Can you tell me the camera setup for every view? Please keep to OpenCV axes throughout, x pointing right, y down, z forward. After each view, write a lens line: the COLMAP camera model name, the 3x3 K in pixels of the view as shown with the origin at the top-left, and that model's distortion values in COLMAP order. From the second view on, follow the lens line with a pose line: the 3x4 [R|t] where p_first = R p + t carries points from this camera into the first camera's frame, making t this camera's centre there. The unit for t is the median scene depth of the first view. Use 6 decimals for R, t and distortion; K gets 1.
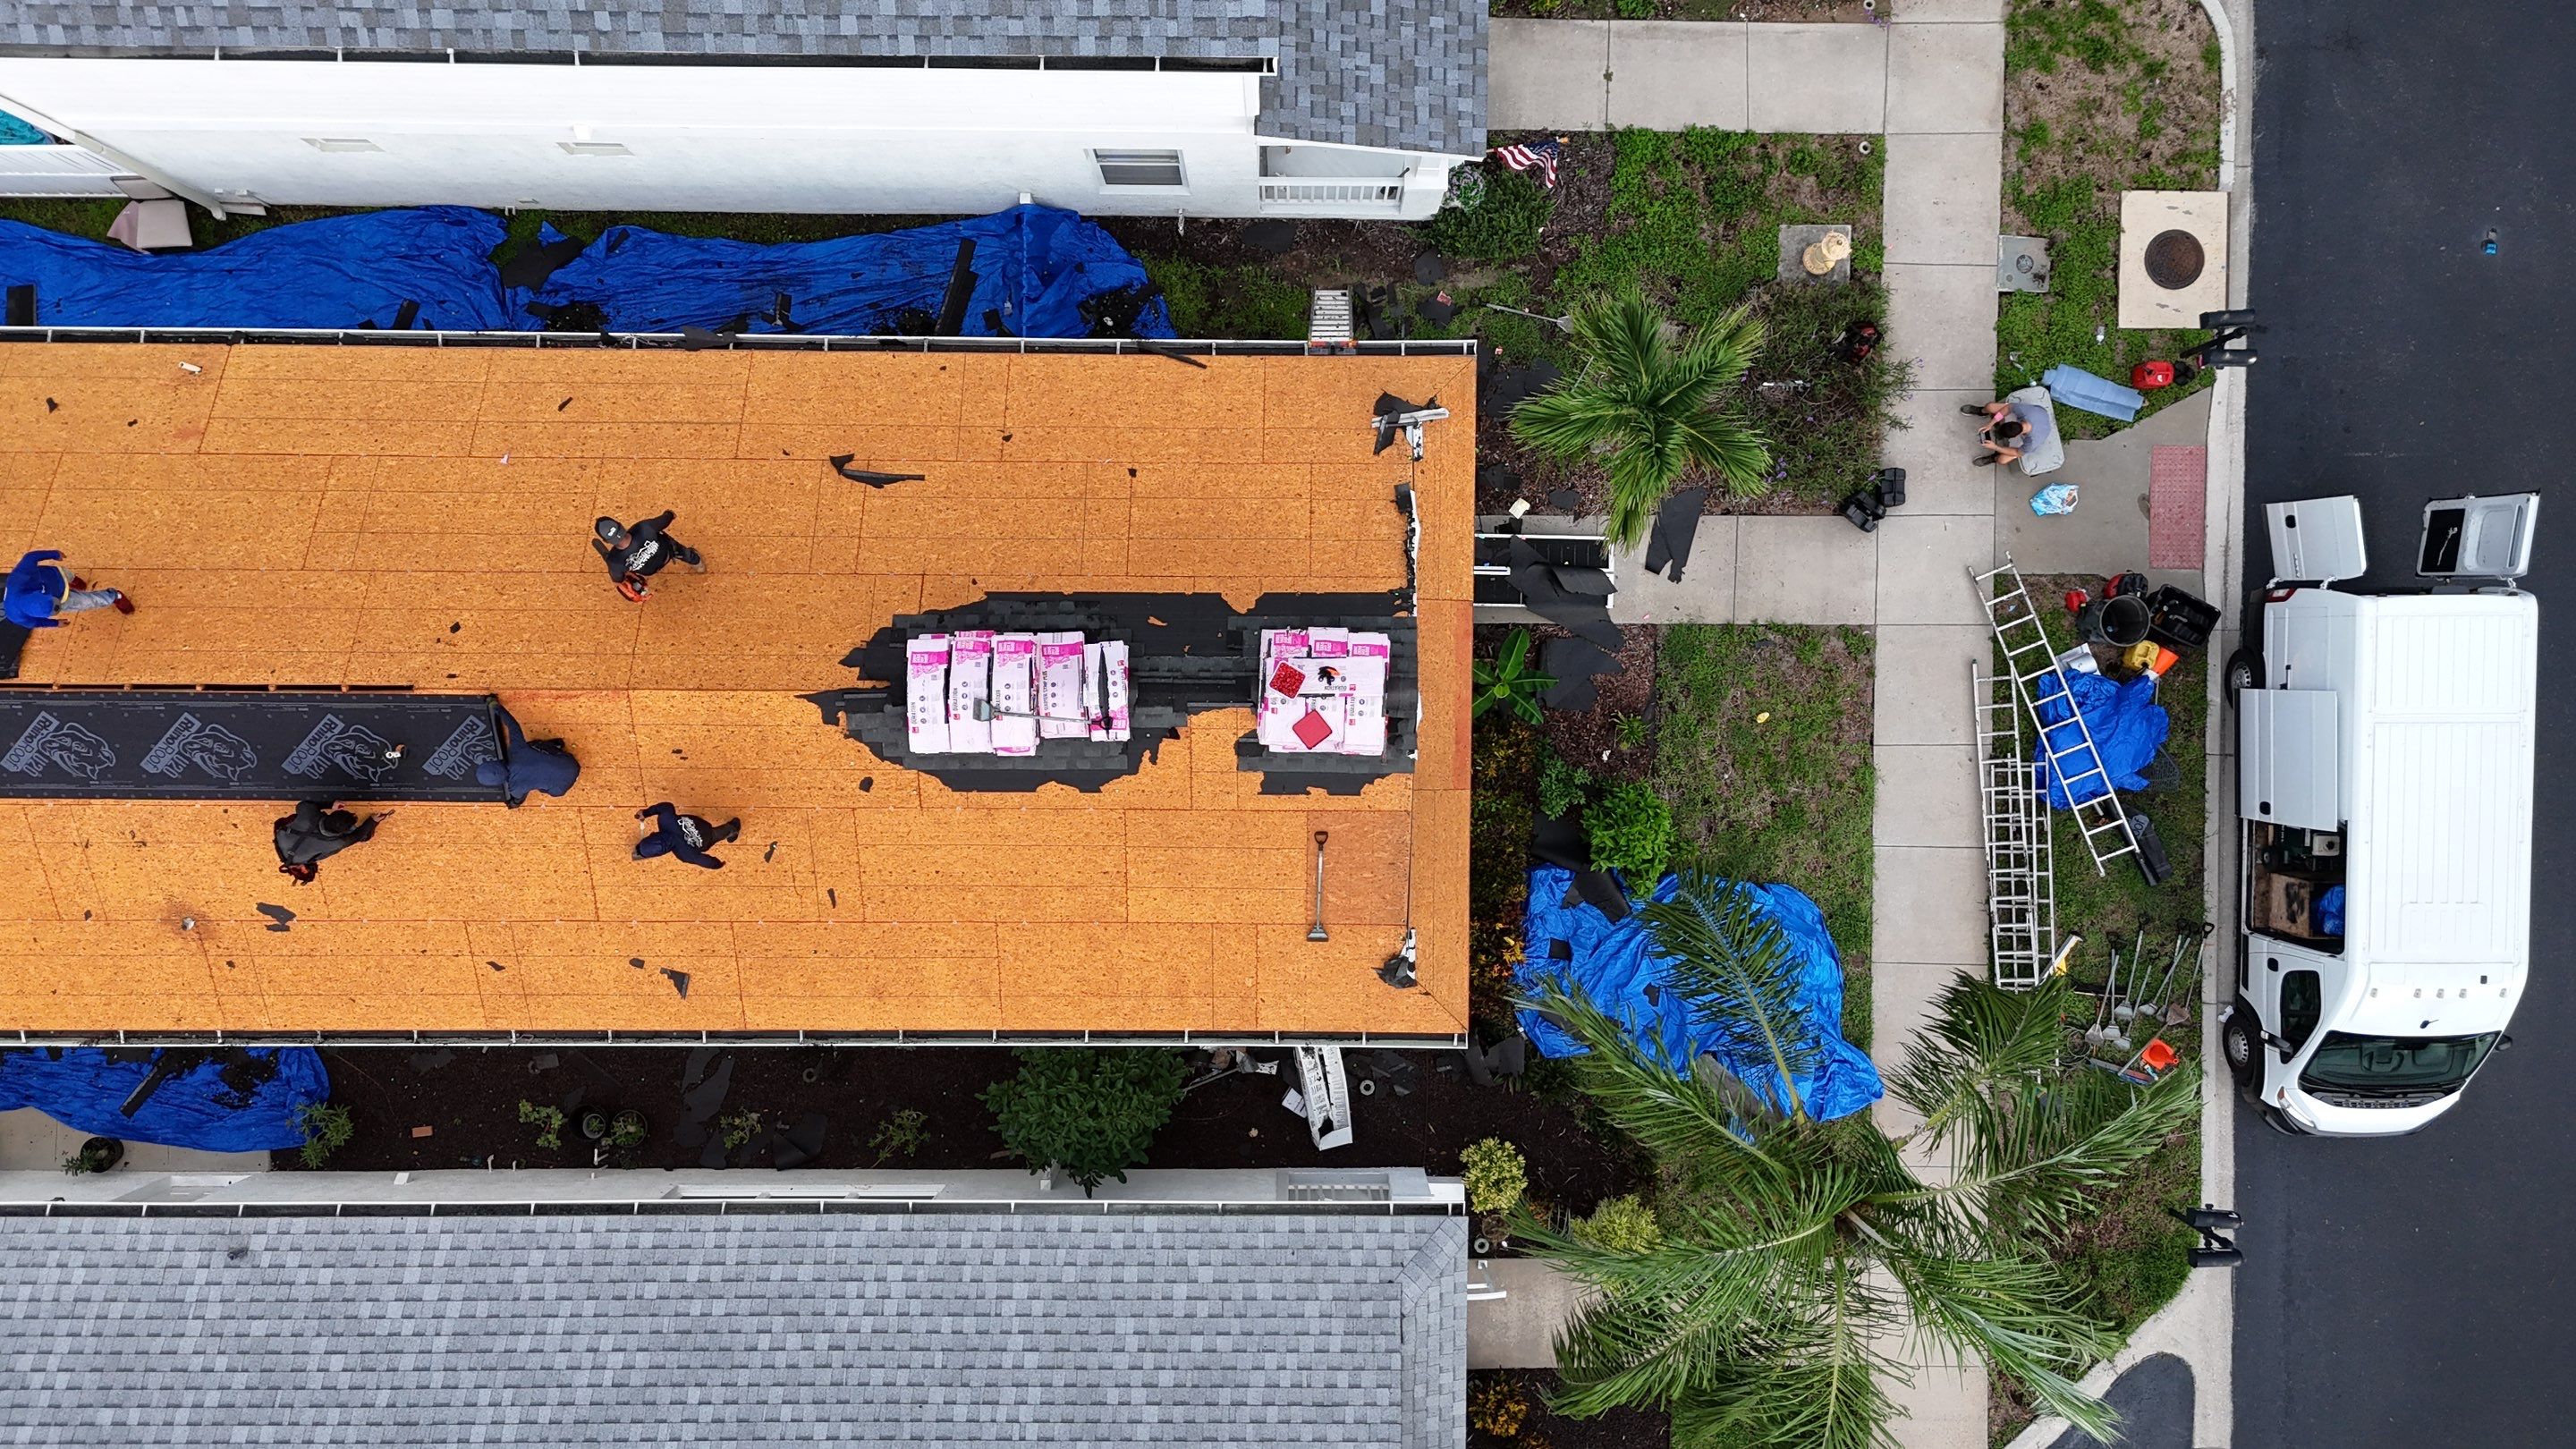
lens RADIAL K [[1867.7, 0, 1289.4], [0, 1867.7, 712.8], [0, 0, 1]] dist [0.117153, -0.110171]
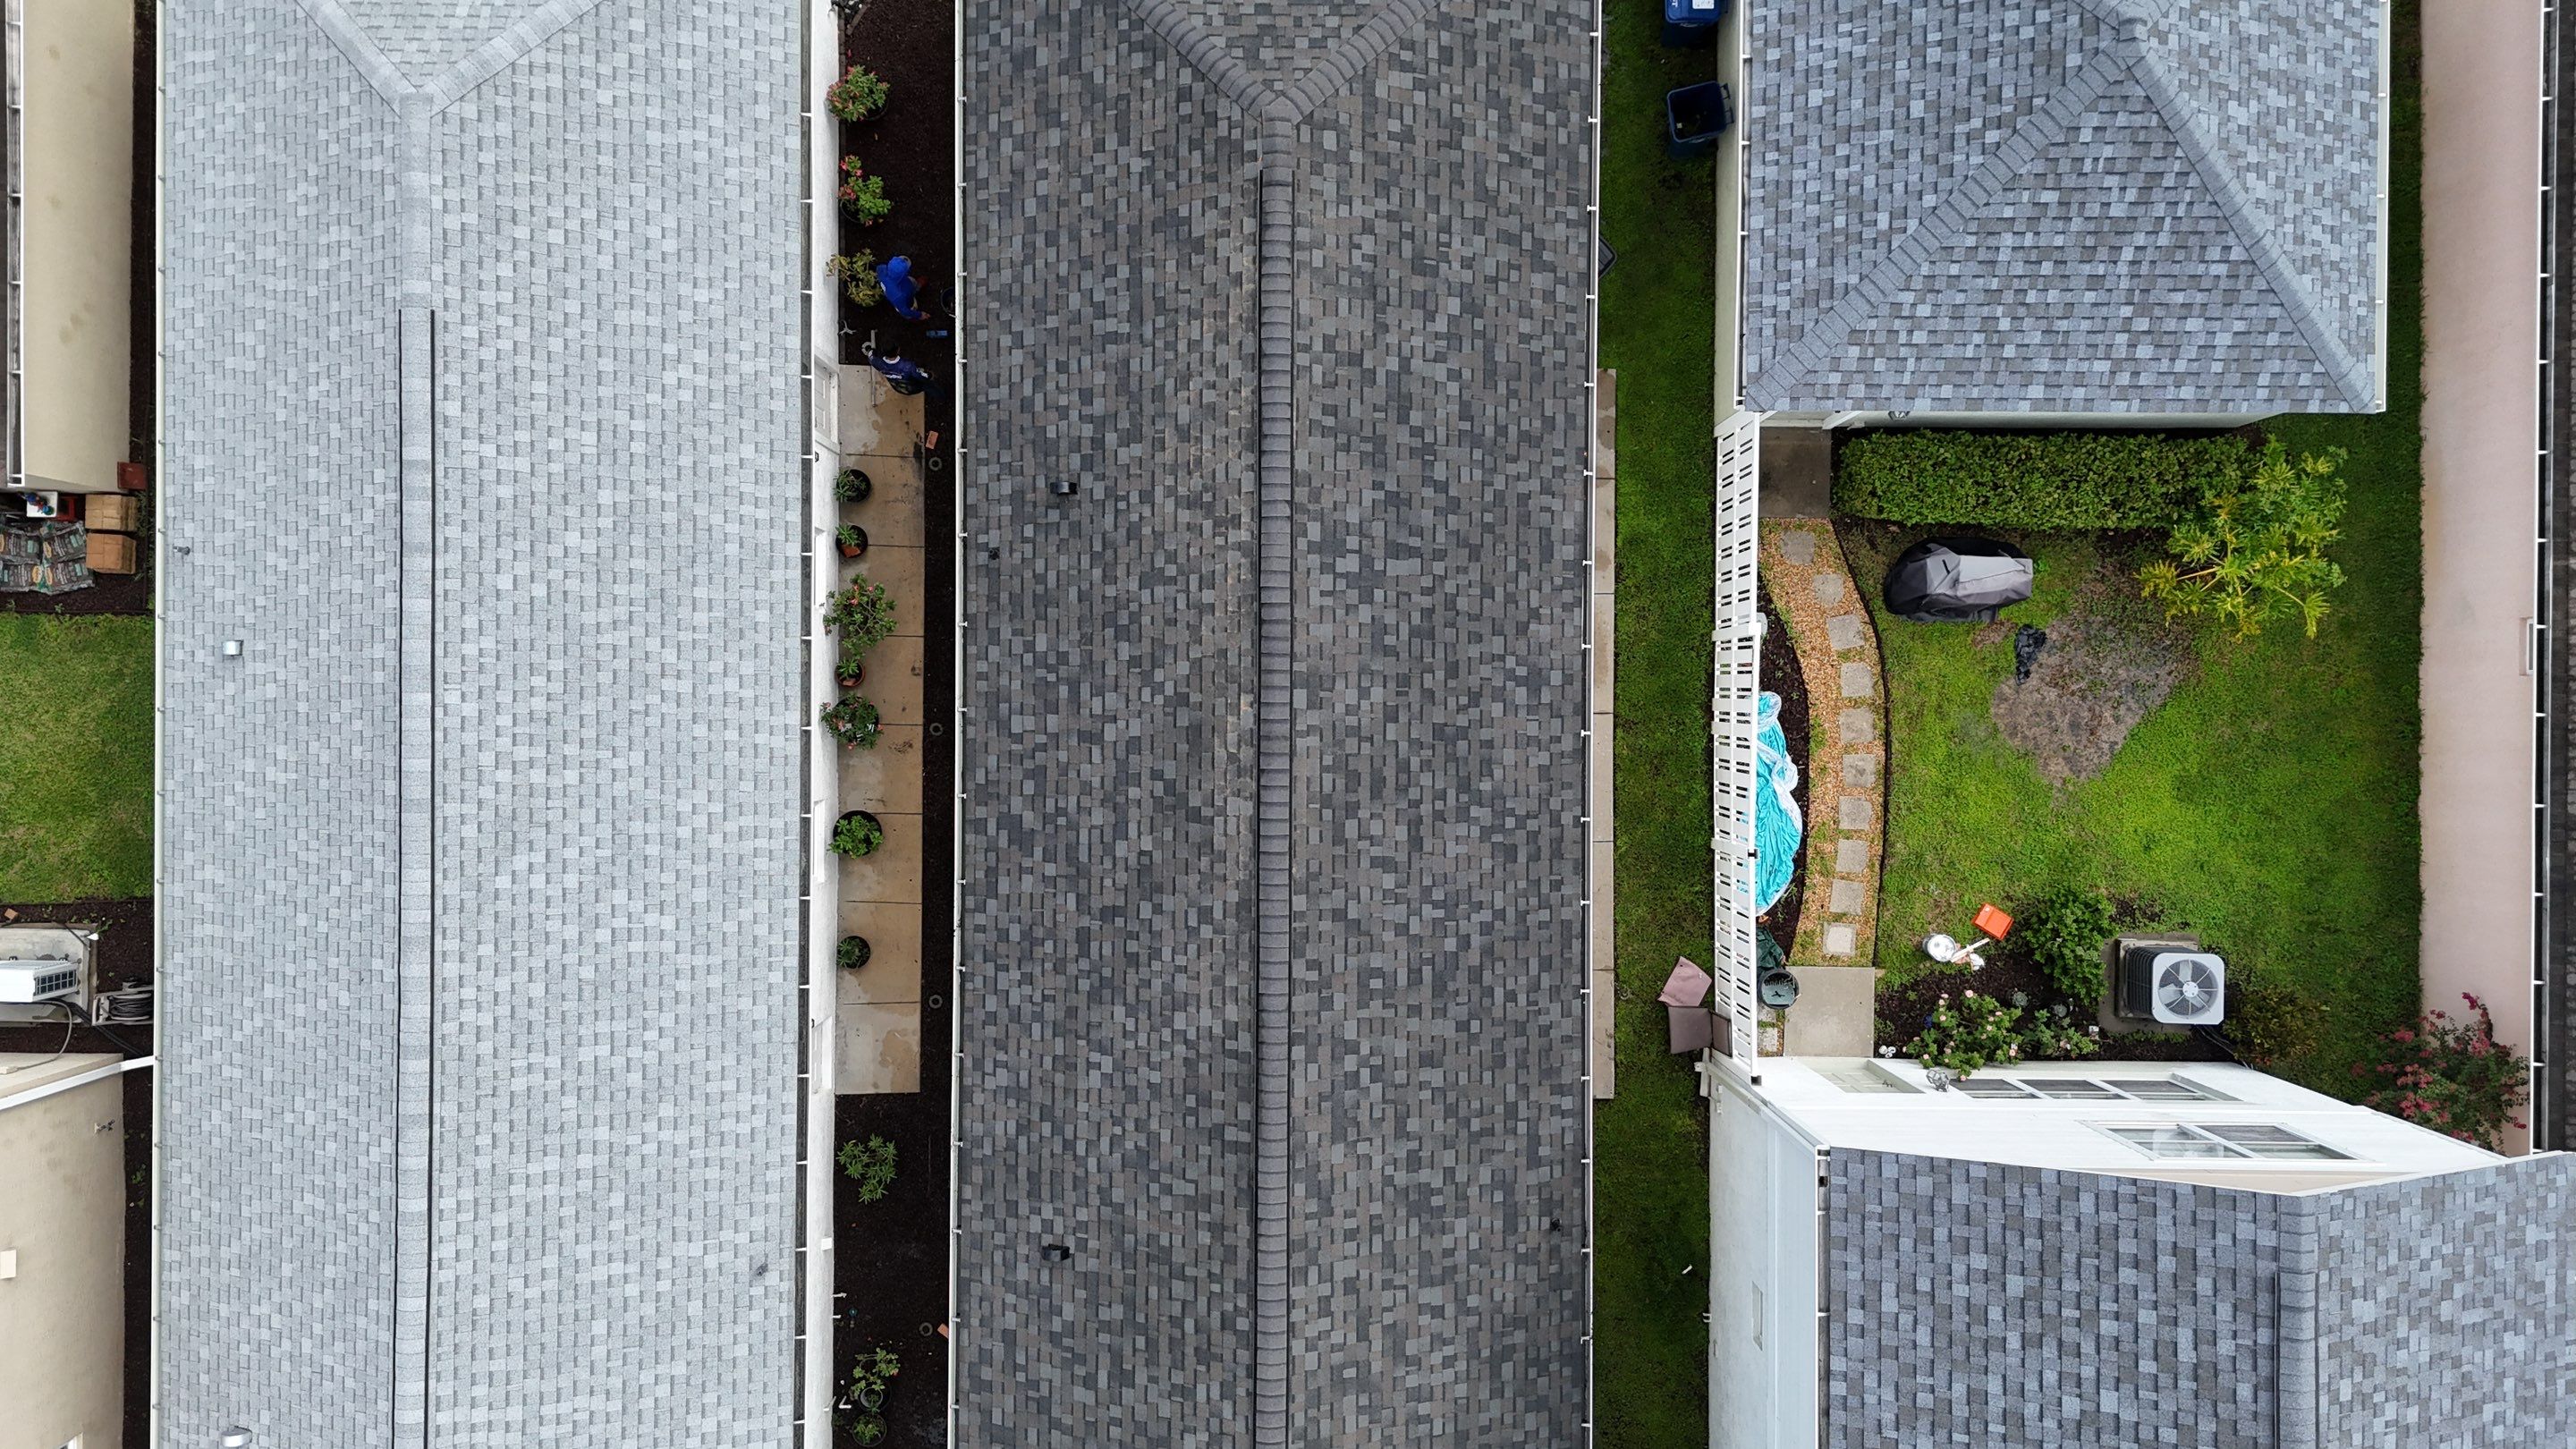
lens RADIAL K [[1867.7, 0, 1289.4], [0, 1867.7, 712.8], [0, 0, 1]] dist [0.117153, -0.110171]
pose [[-0.003161, 0.999853, 0.016836, -0.771854], [-0.999715, -0.002761, -0.023733, 0.005115], [-0.023683, -0.016906, 0.999577, -0.083321]]
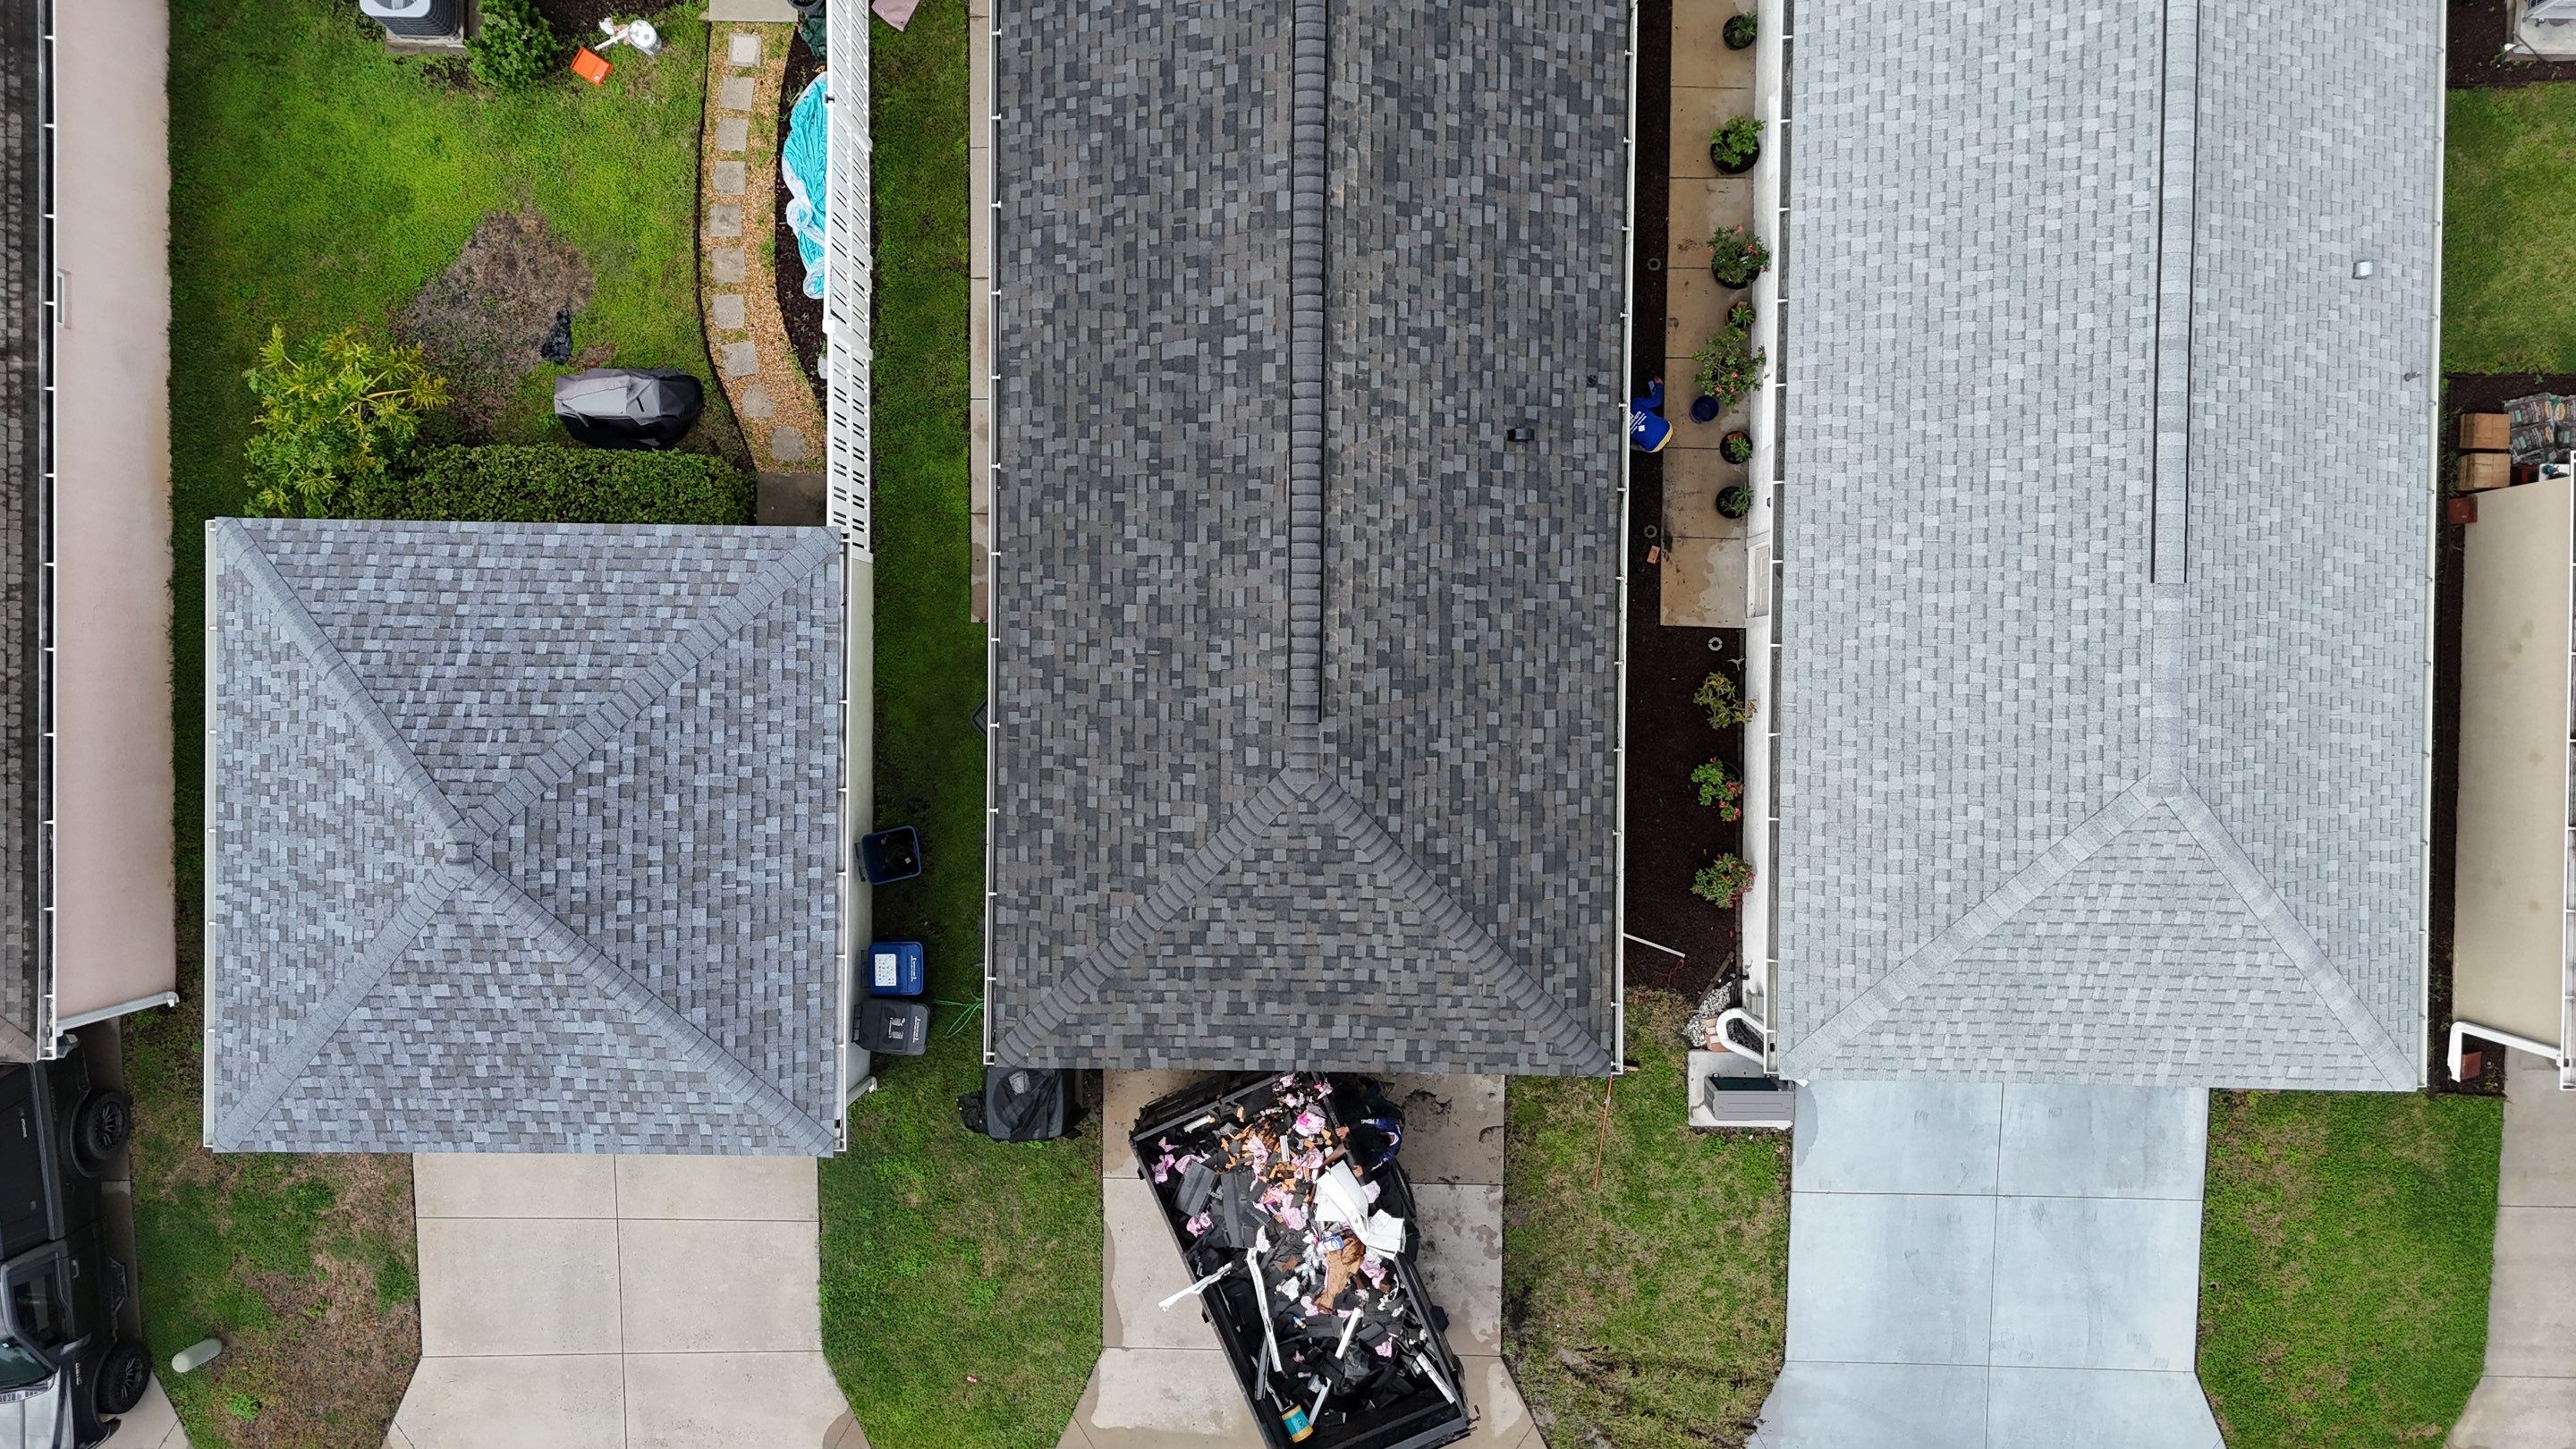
lens RADIAL K [[1867.7, 0, 1289.4], [0, 1867.7, 712.8], [0, 0, 1]] dist [0.117153, -0.110171]
pose [[0.007007, -0.999924, 0.010099, -1.012736], [0.999404, 0.006661, -0.033865, 0.013212], [0.033795, 0.010331, 0.999375, -0.079327]]
